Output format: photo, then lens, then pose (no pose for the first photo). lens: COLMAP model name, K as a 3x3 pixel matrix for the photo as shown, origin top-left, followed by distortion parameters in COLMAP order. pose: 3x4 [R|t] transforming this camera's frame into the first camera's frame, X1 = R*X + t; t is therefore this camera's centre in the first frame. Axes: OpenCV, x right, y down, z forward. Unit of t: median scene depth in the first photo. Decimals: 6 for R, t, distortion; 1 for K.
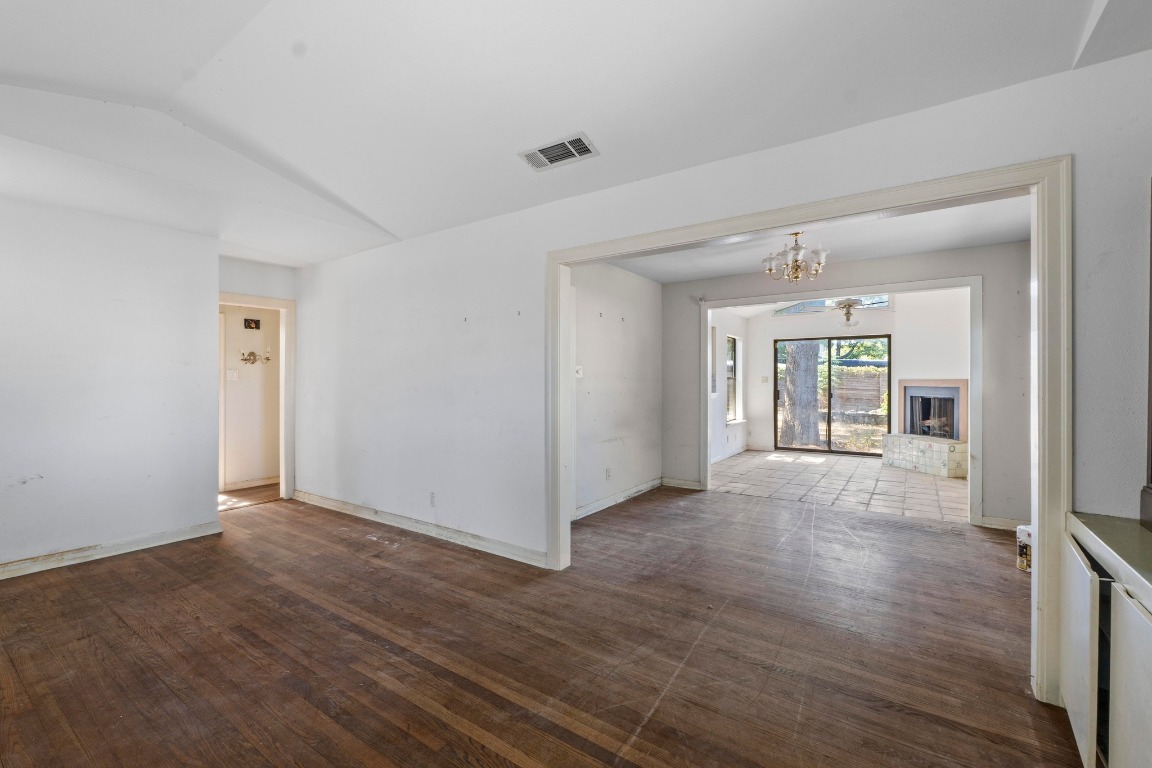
lens RADIAL K [[490.2, 0, 573.8], [0, 490.2, 381.1], [0, 0, 1]] dist [-0.008122, -0.000226]
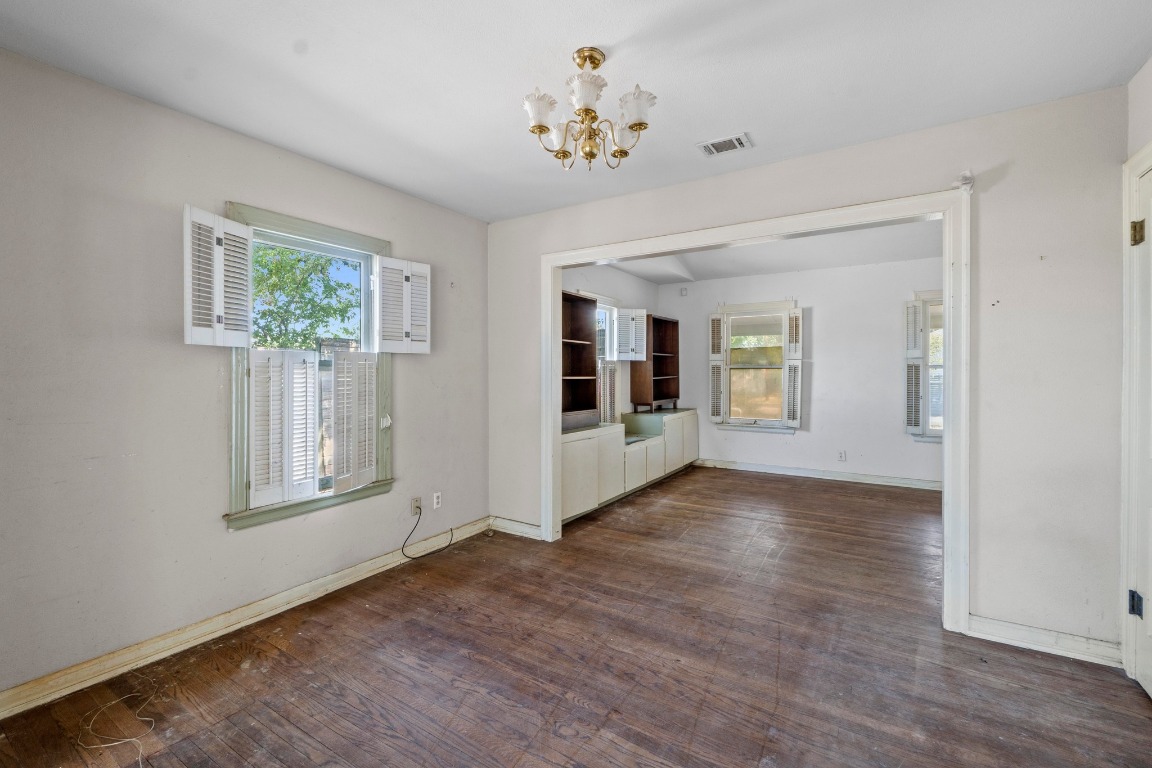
lens RADIAL K [[497.7, 0, 578.1], [0, 497.7, 373.6], [0, 0, 1]] dist [0.000231, 0.000035]
pose [[-0.999060, -0.000407, -0.043345, 0.663631], [-0.000567, 0.999993, 0.003679, 0.001016], [0.043343, 0.003700, -0.999053, 2.019223]]
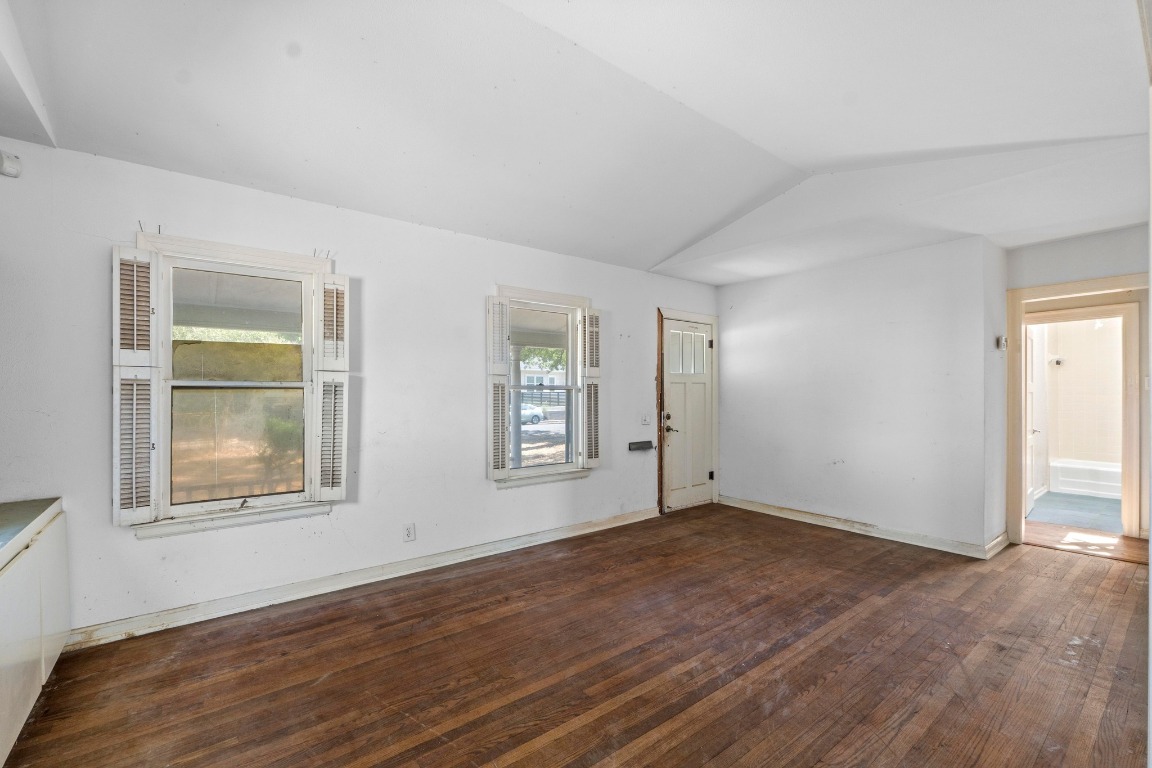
lens RADIAL K [[494.1, 0, 576.0], [0, 494.1, 384.0], [0, 0, 1]] dist [-0.008167, -0.000141]
pose [[-0.296592, -0.014311, -0.954897, 0.546581], [0.001241, 0.999881, -0.015370, -0.004795], [0.955004, -0.005744, -0.296539, 0.792029]]
